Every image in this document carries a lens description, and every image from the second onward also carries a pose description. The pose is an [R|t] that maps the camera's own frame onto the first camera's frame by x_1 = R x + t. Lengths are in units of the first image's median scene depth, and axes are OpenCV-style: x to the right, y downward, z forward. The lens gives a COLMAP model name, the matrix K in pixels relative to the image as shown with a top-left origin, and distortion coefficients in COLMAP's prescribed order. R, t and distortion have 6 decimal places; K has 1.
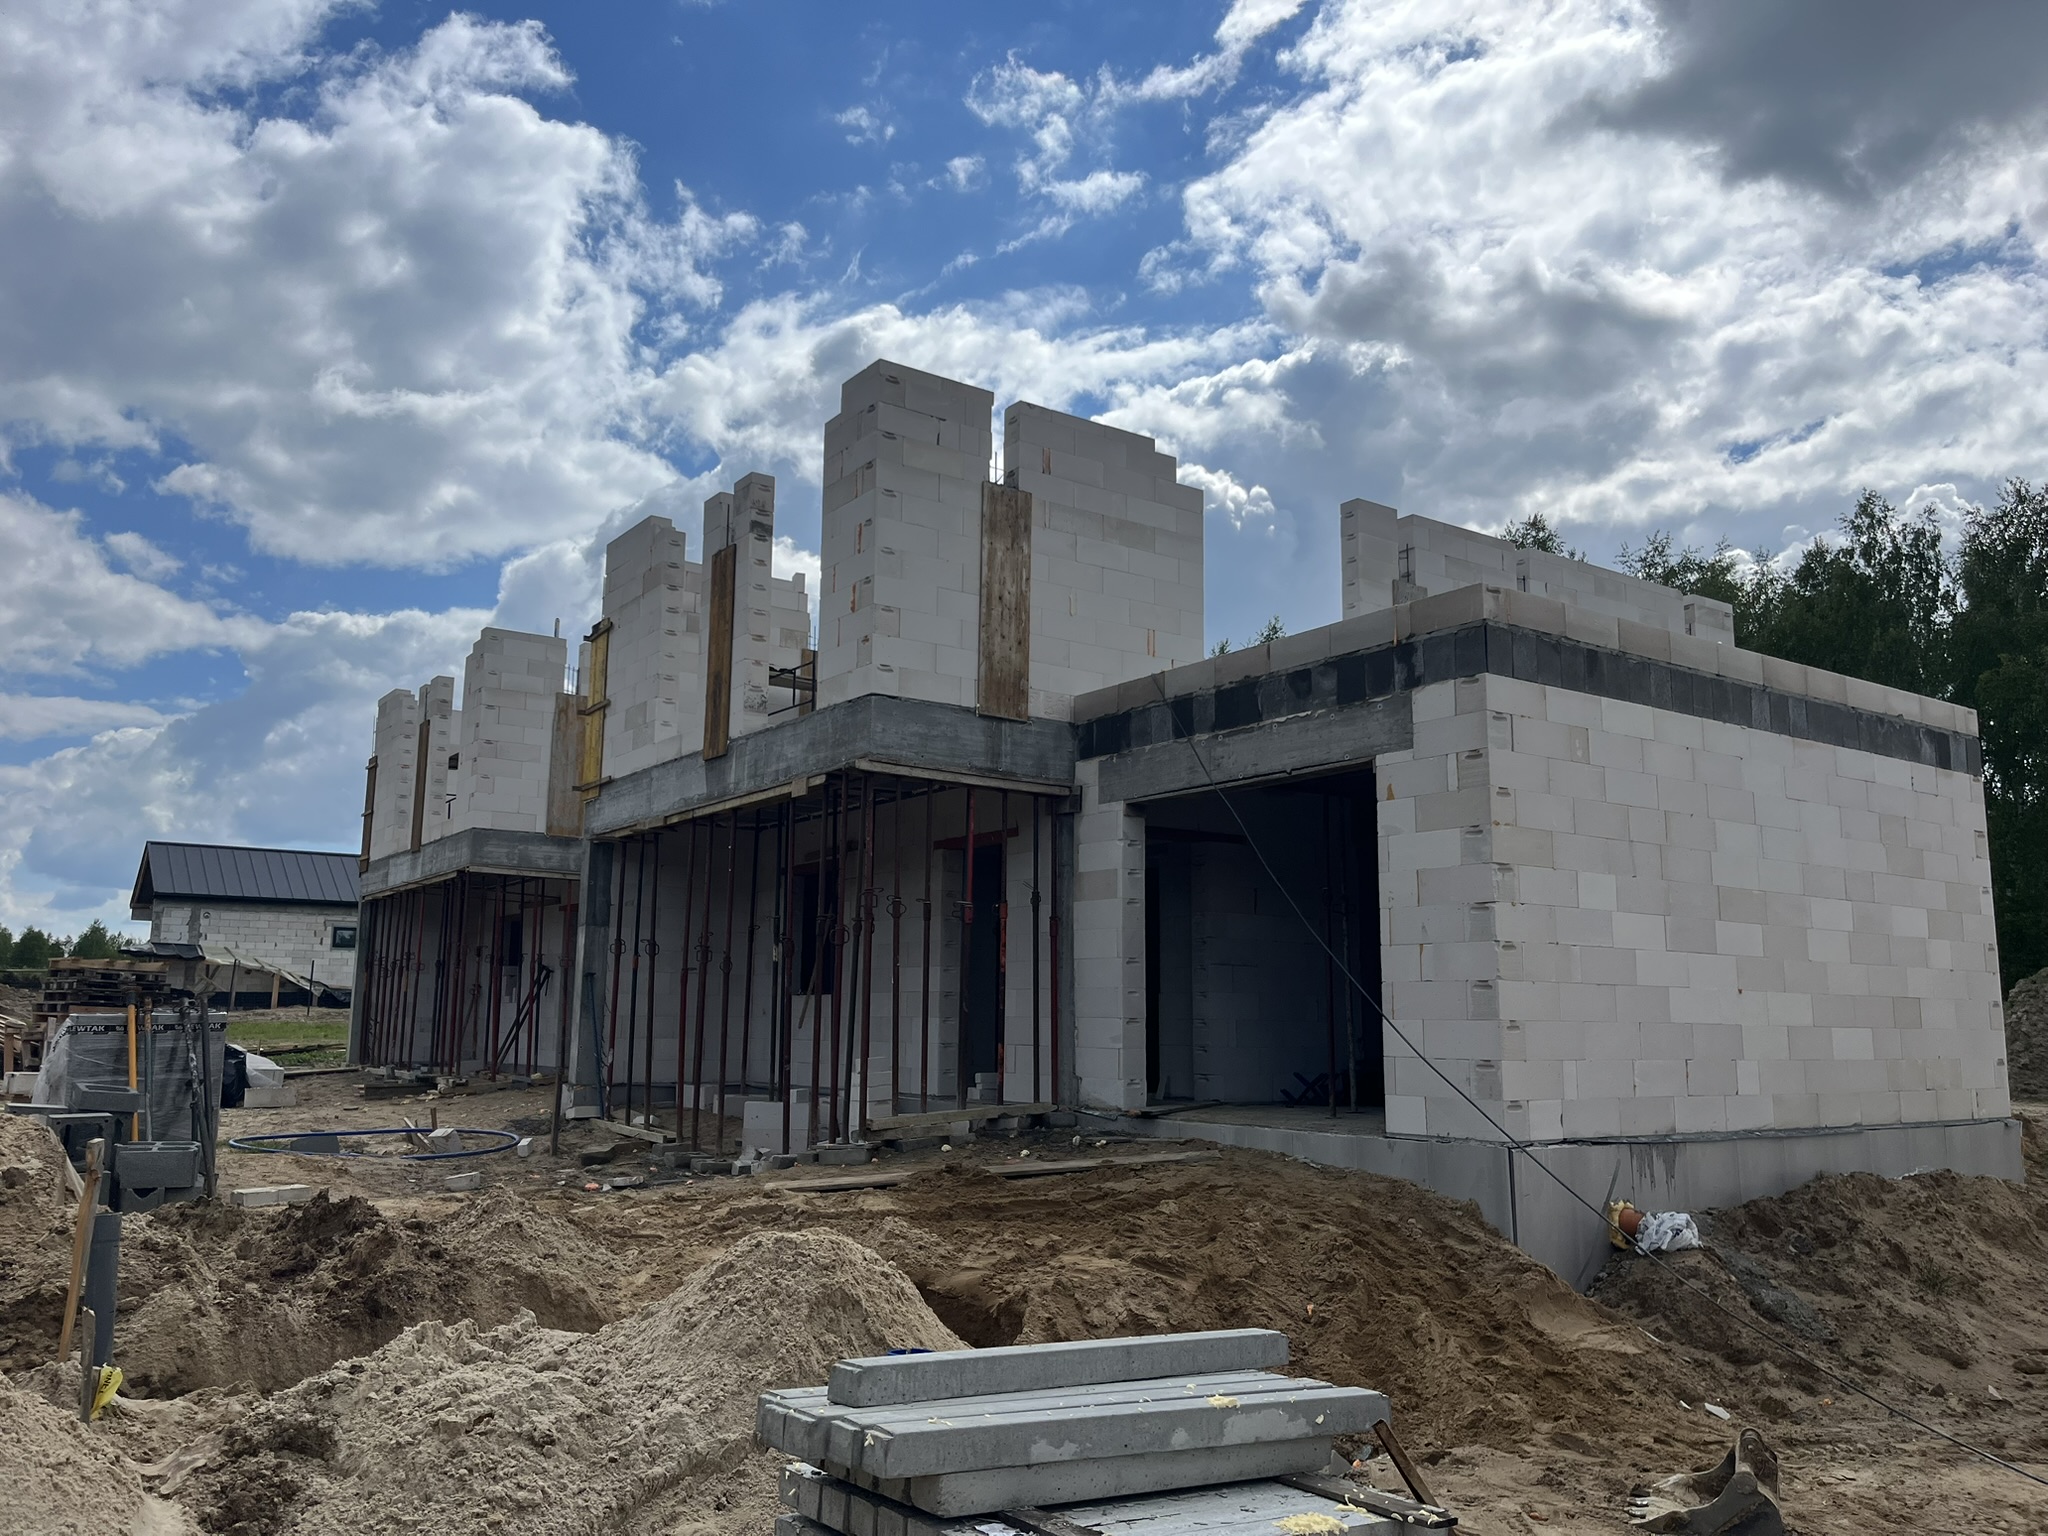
lens RADIAL K [[1532.5, 0, 1005.7], [0, 1532.5, 778.3], [0, 0, 1]] dist [0.084131, -0.112384]
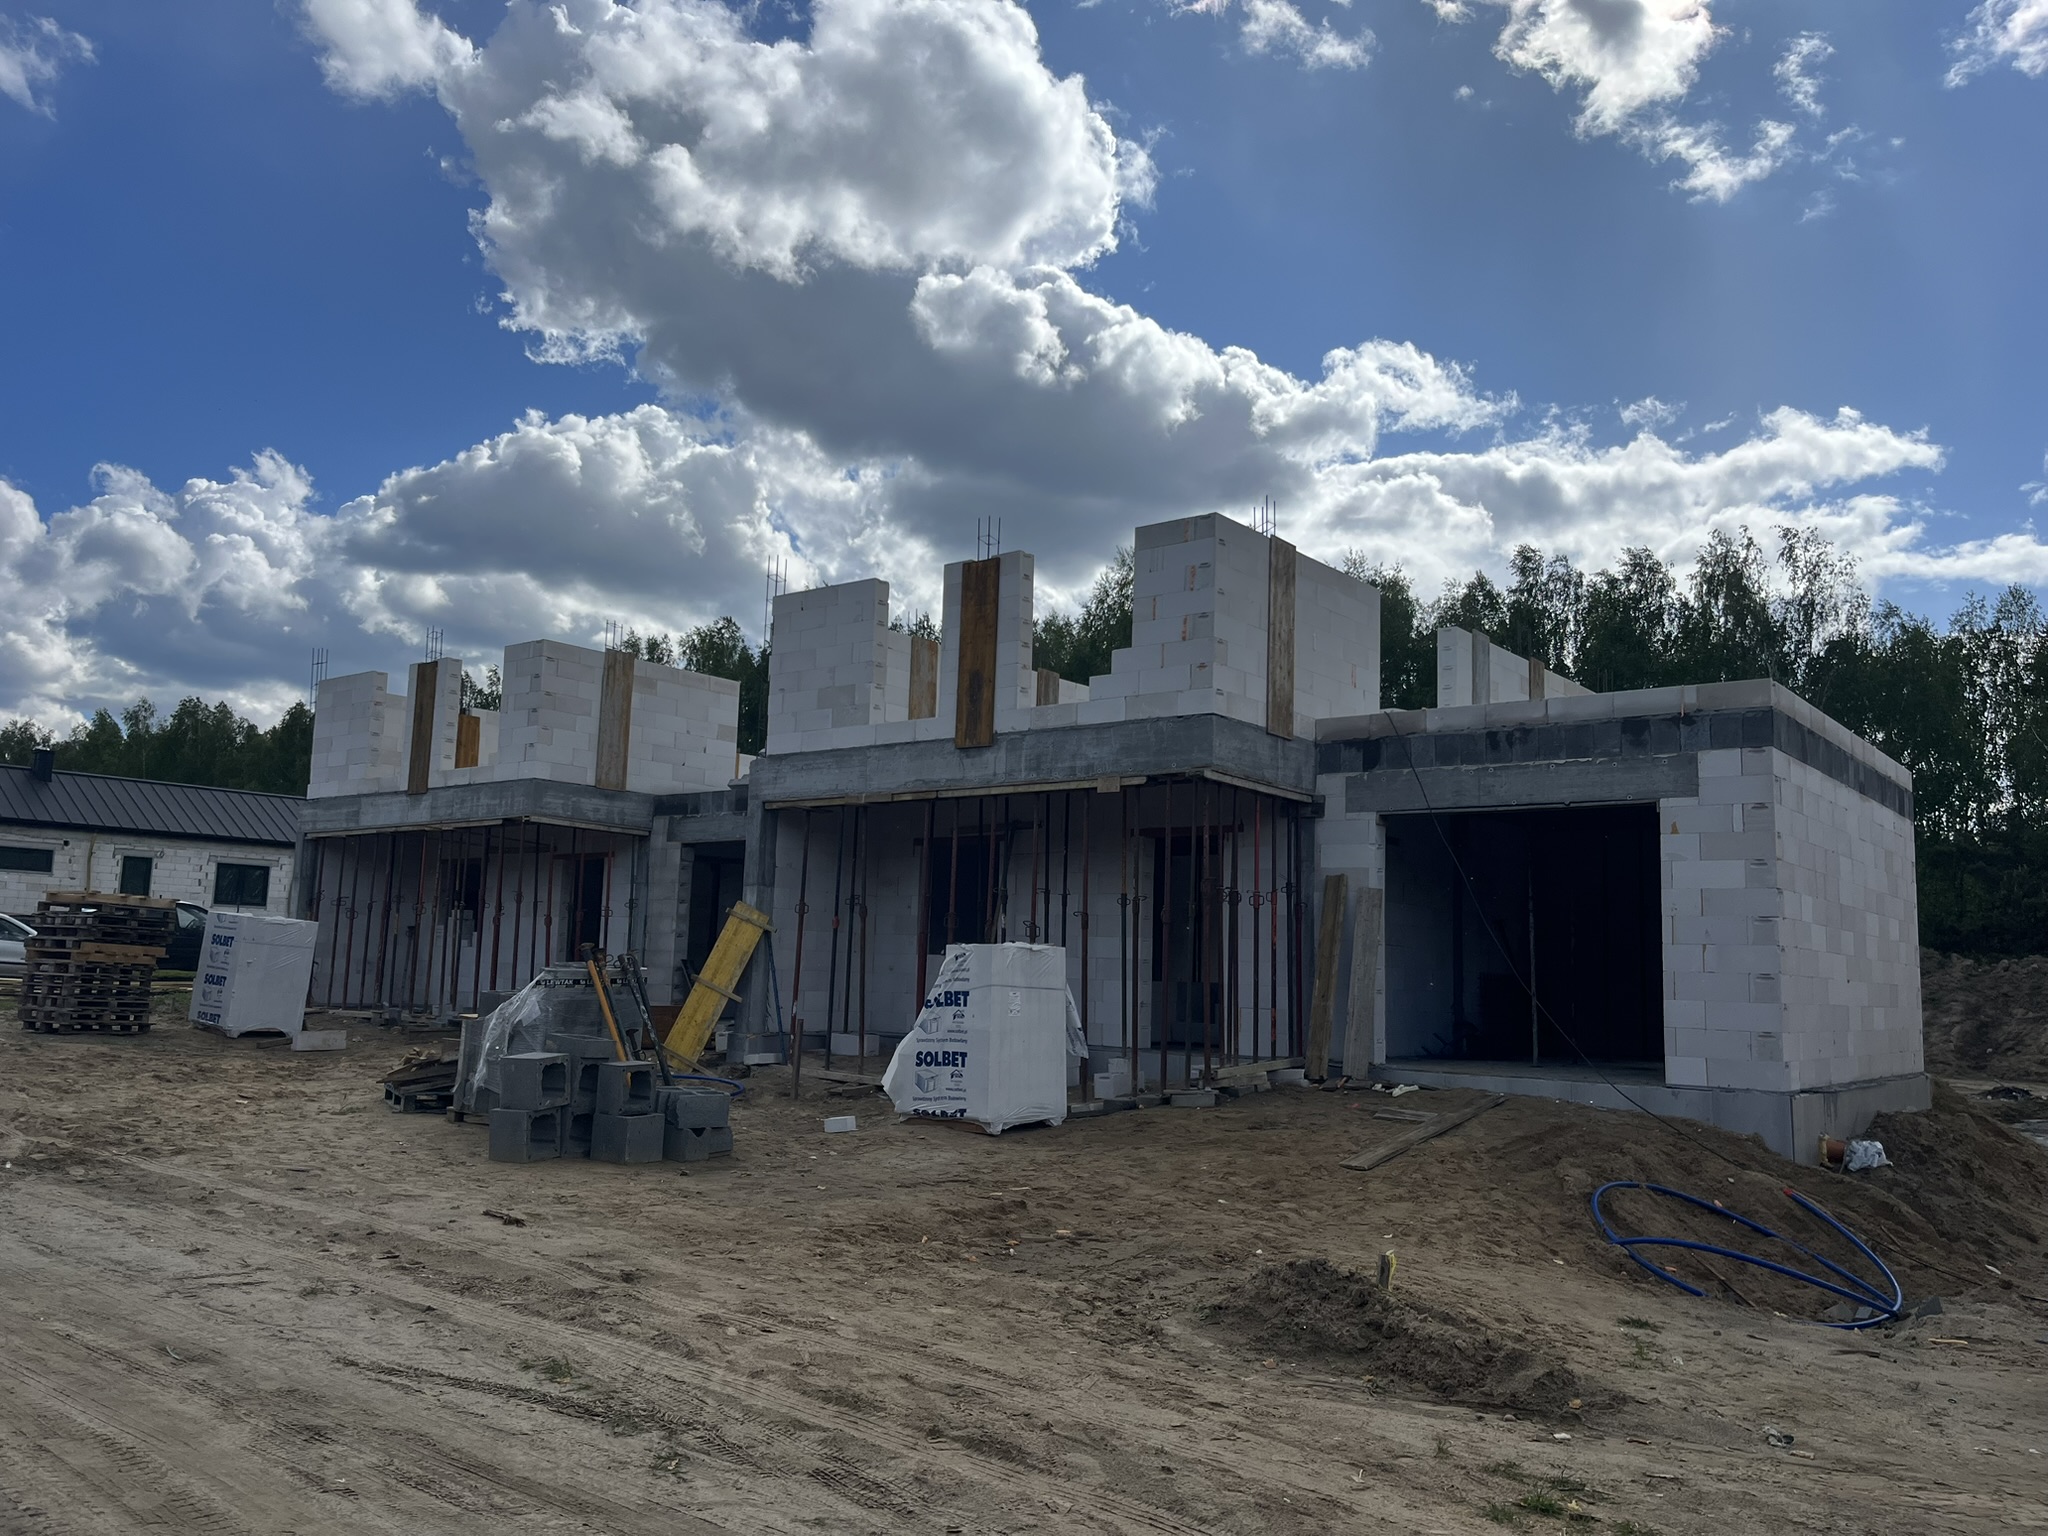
lens RADIAL K [[1532.5, 0, 1005.7], [0, 1532.5, 778.3], [0, 0, 1]] dist [0.084131, -0.112384]
pose [[0.961022, 0.054529, 0.271042, -0.533927], [-0.064598, 0.997508, 0.028358, -0.027350], [-0.268820, -0.044761, 0.962150, -0.095746]]
